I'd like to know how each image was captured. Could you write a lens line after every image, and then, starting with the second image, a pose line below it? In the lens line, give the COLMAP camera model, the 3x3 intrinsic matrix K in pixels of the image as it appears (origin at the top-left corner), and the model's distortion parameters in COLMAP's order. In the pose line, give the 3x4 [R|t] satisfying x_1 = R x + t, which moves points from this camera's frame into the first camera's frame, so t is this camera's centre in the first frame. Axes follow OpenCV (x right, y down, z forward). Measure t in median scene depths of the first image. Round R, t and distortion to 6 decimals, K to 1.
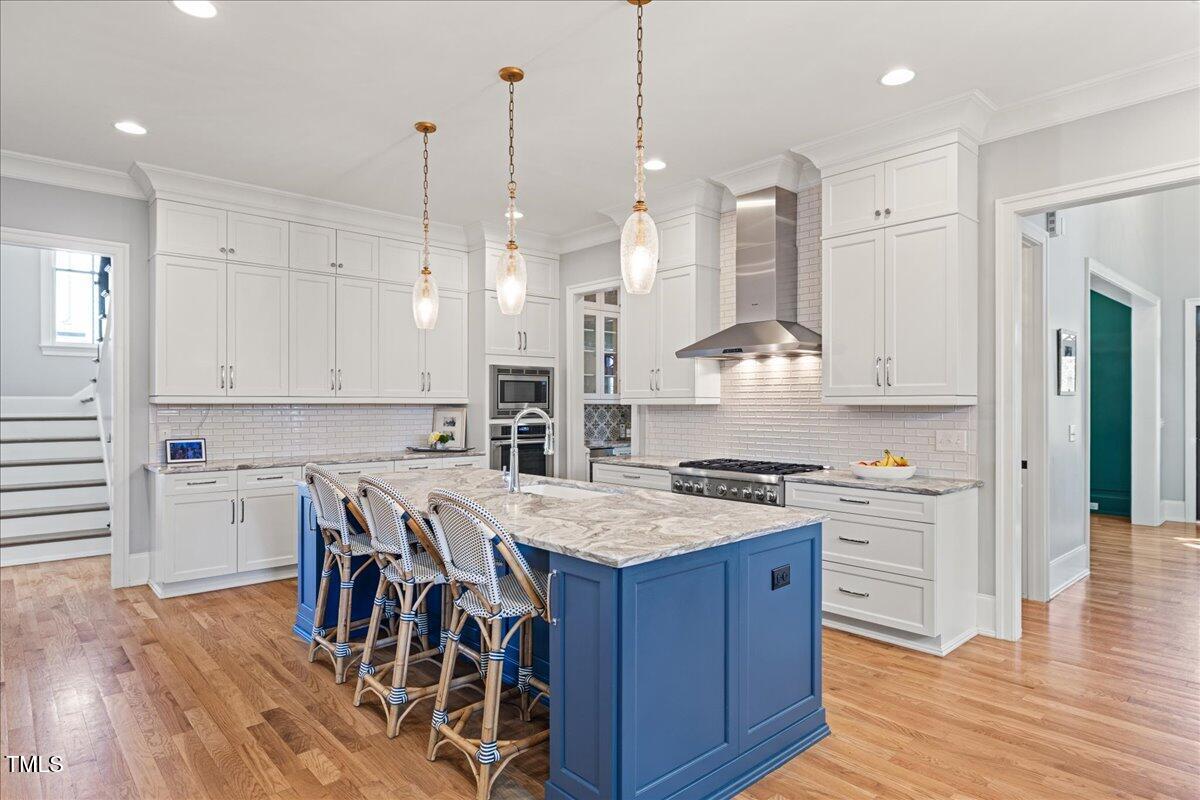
lens RADIAL K [[667.9, 0, 600.0], [0, 667.9, 400.0], [0, 0, 1]] dist [0.000933, 0.000089]
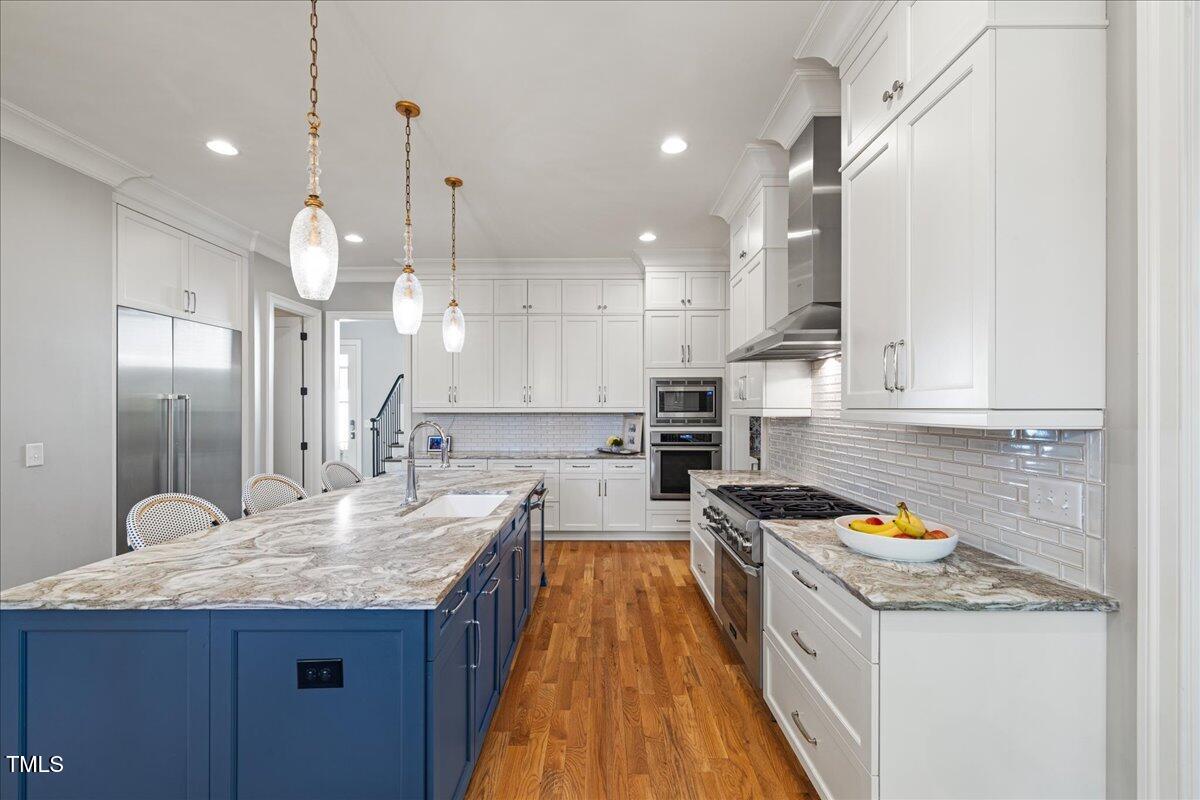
lens RADIAL K [[509.1, 0, 600.0], [0, 509.1, 403.9], [0, 0, 1]] dist [0.002265, 0.000275]
pose [[0.739038, -0.005814, -0.673639, 0.383454], [0.004076, 0.999983, -0.004160, -0.006993], [0.673652, 0.000329, 0.739049, 0.361301]]
